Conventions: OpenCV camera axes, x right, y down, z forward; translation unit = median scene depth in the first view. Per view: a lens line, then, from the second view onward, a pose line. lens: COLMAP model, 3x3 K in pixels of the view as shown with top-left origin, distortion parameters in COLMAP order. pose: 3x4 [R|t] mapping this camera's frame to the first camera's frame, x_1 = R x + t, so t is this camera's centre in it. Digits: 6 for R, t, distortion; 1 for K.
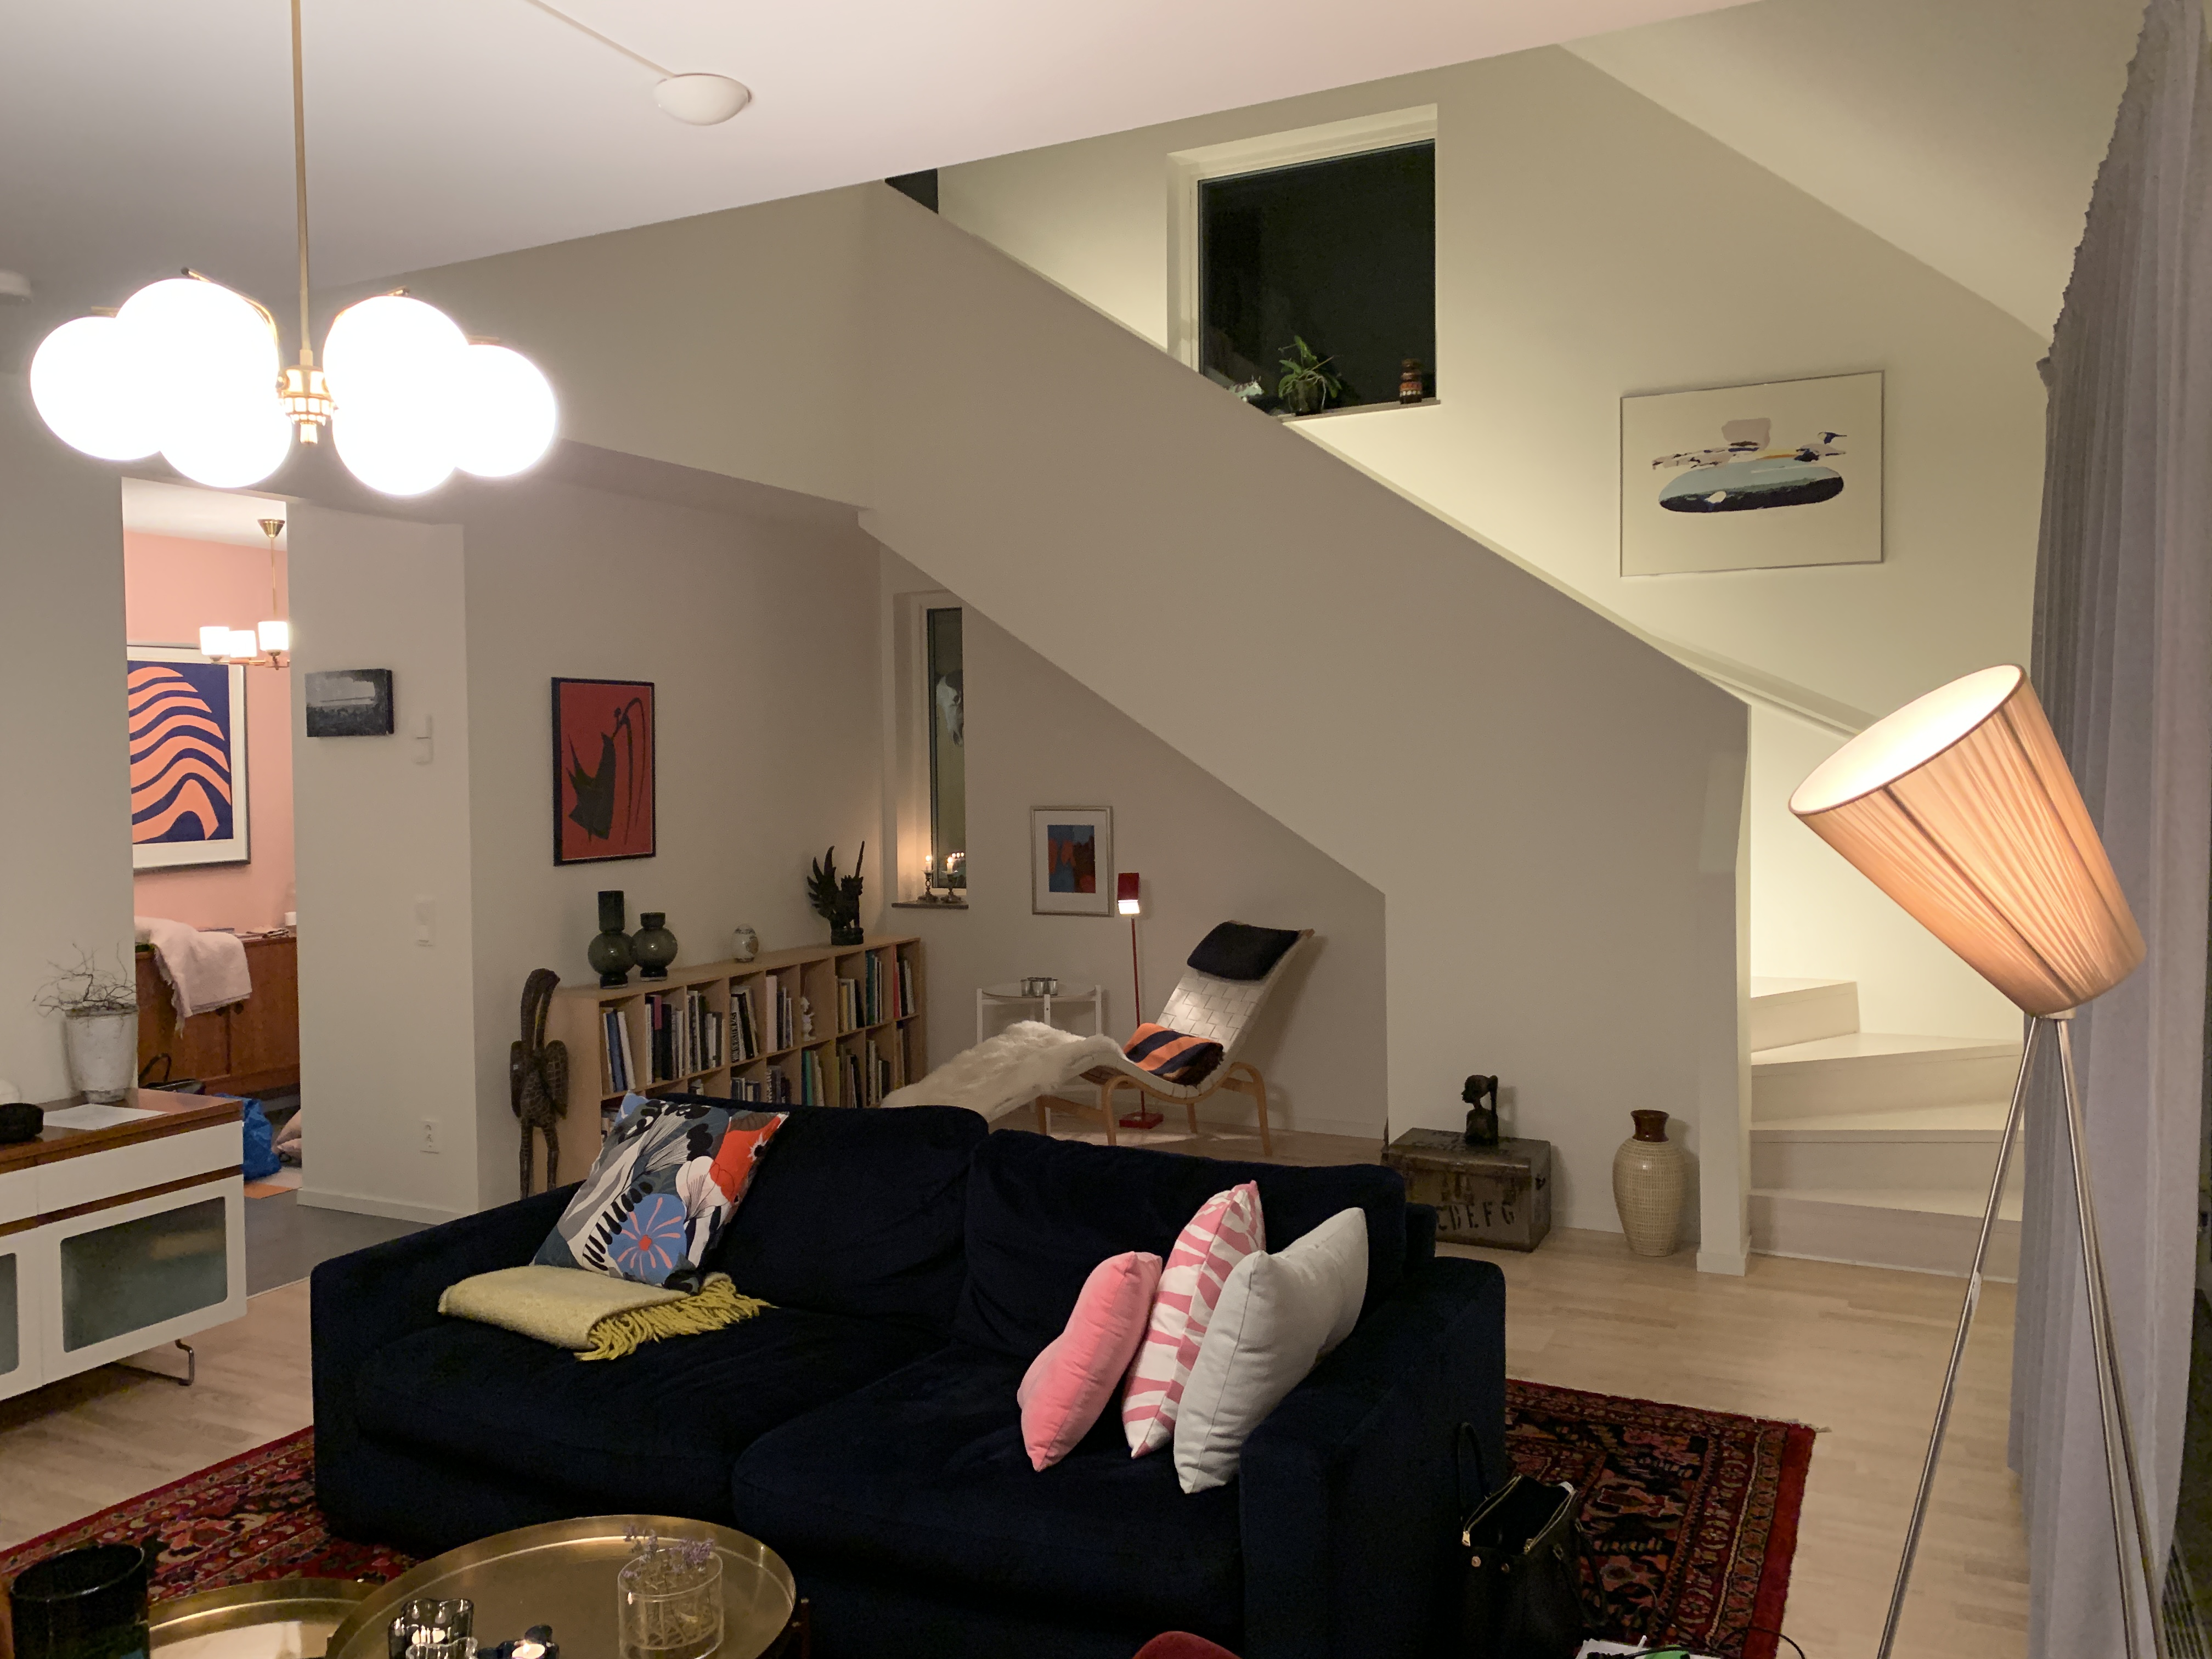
lens RADIAL K [[1677.3, 0, 1068.9], [0, 1677.3, 829.1], [0, 0, 1]] dist [0.024330, -0.002175]
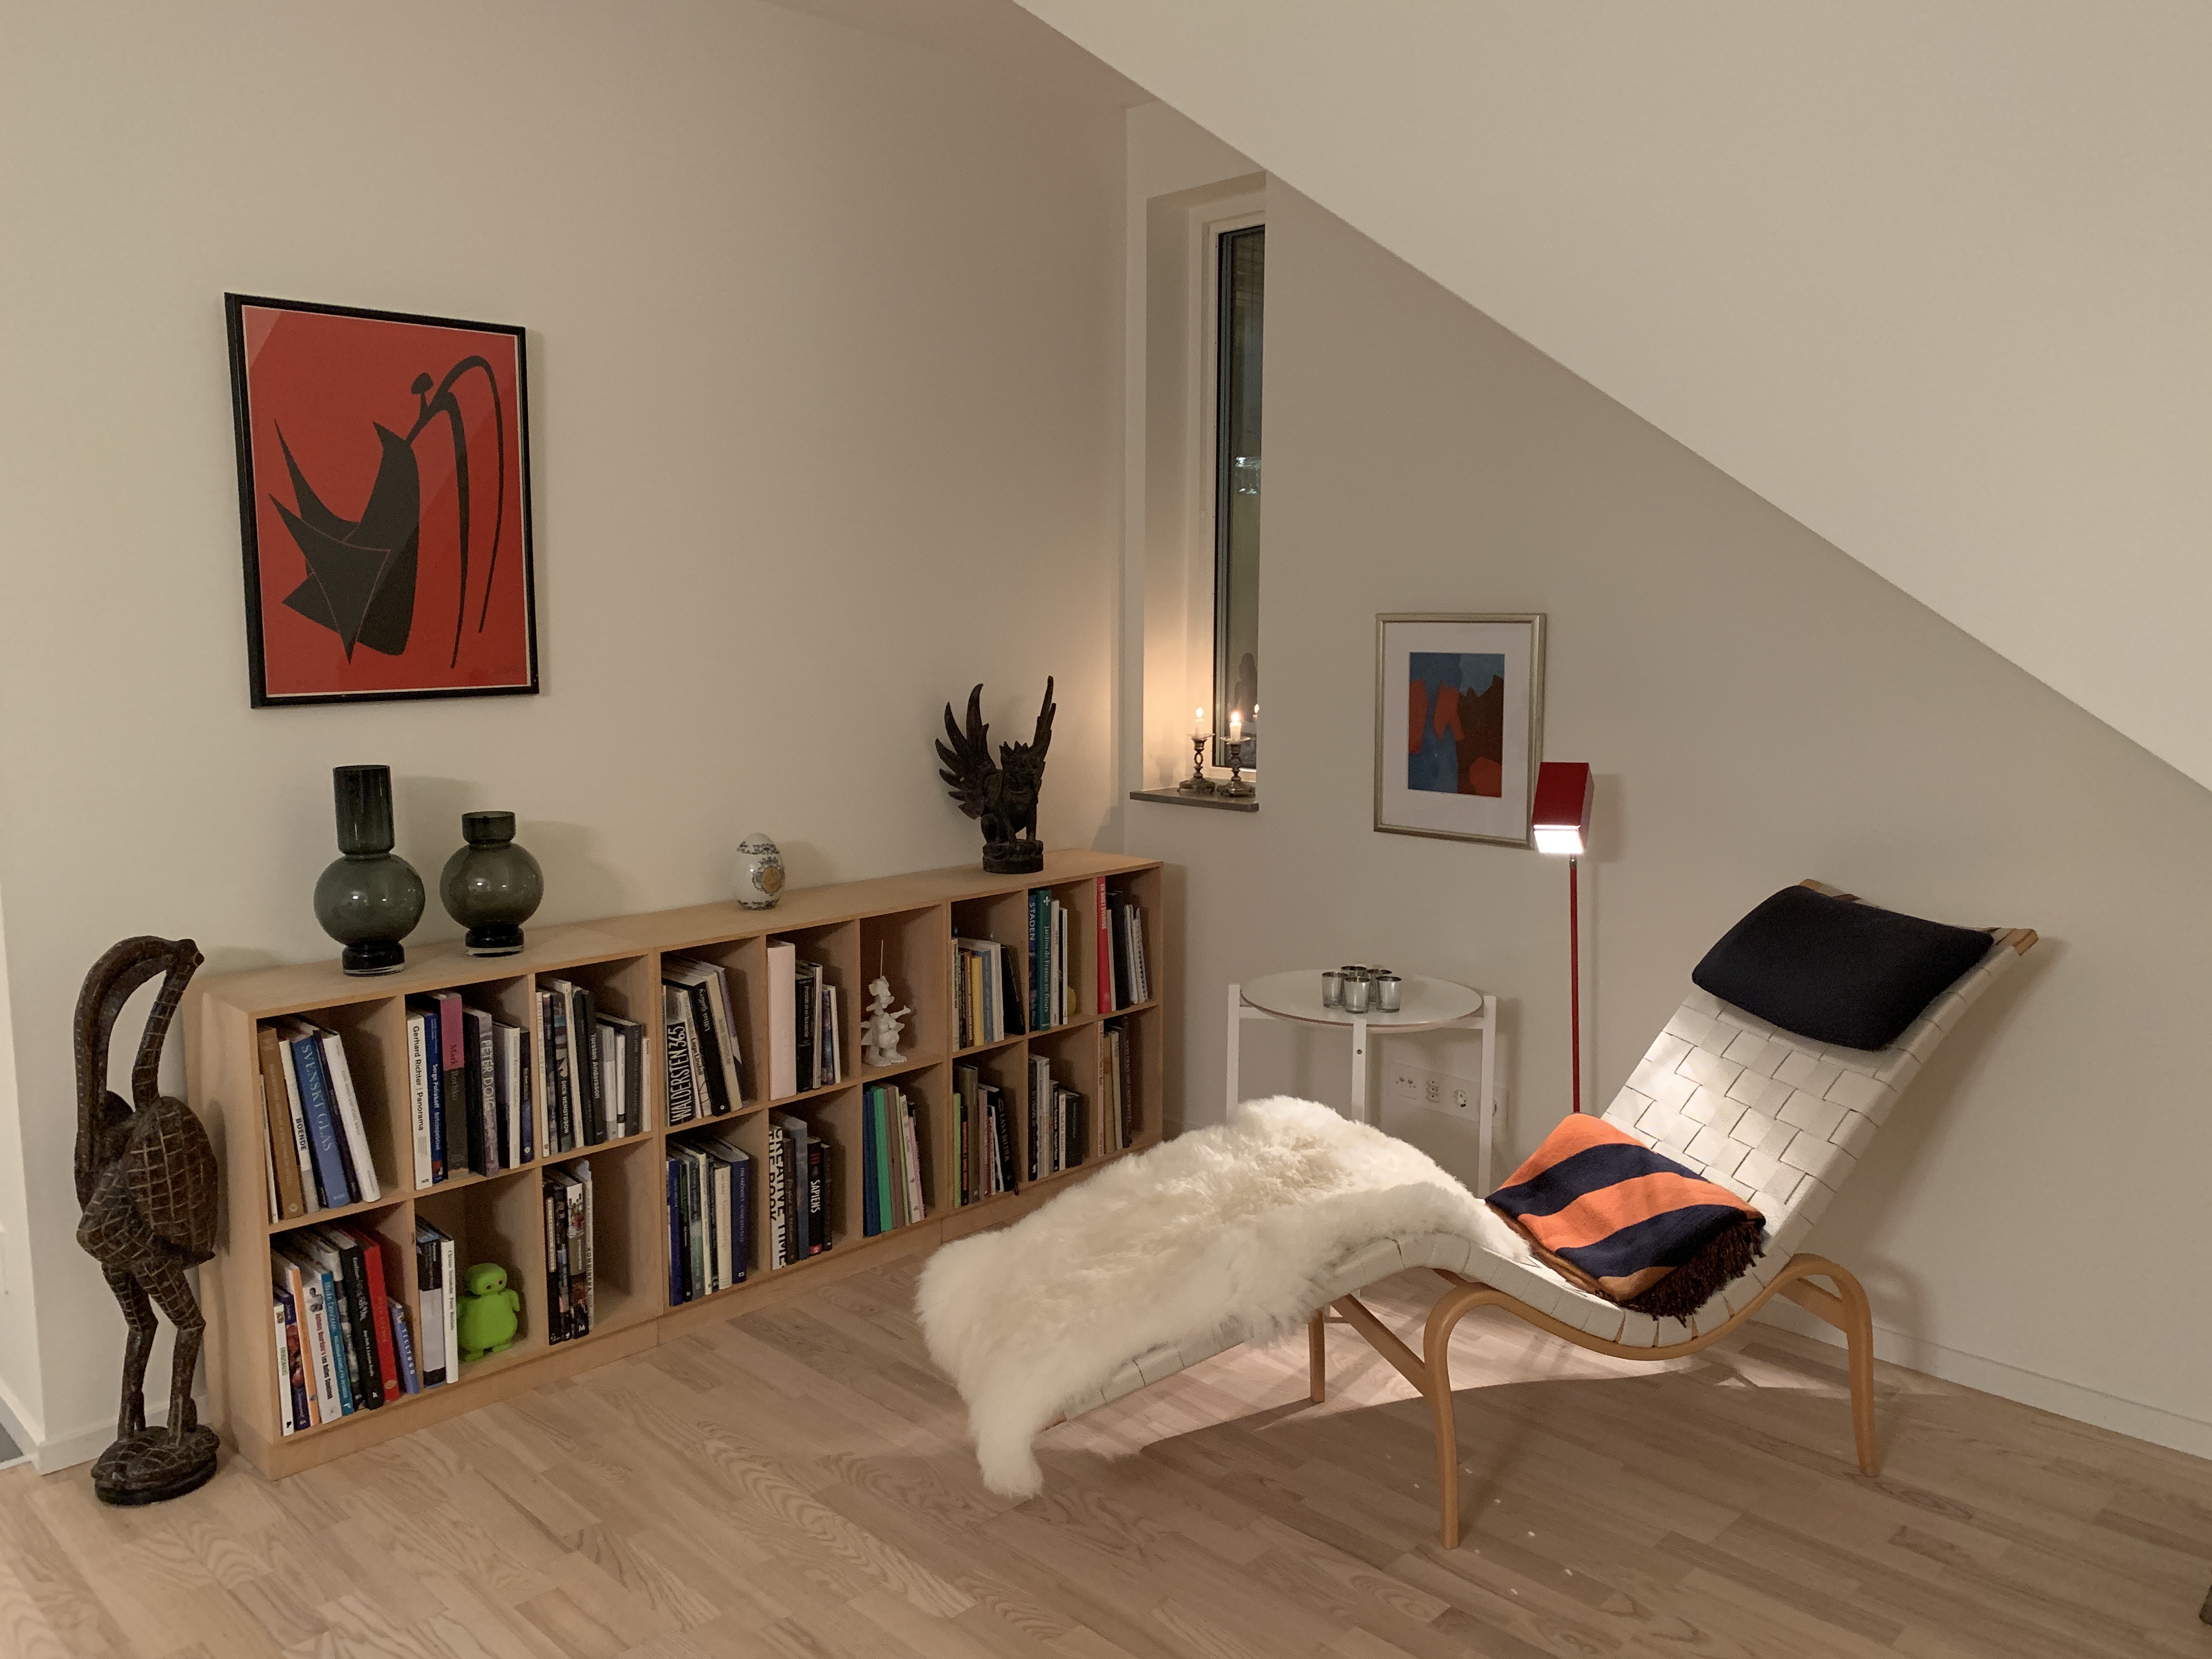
lens RADIAL K [[1677.3, 0, 1068.9], [0, 1677.3, 829.1], [0, 0, 1]] dist [0.024330, -0.002175]
pose [[0.950336, 0.055370, -0.306261, 0.049949], [-0.025299, 0.994534, 0.101303, 0.001829], [0.310196, -0.088523, 0.946542, 0.553431]]
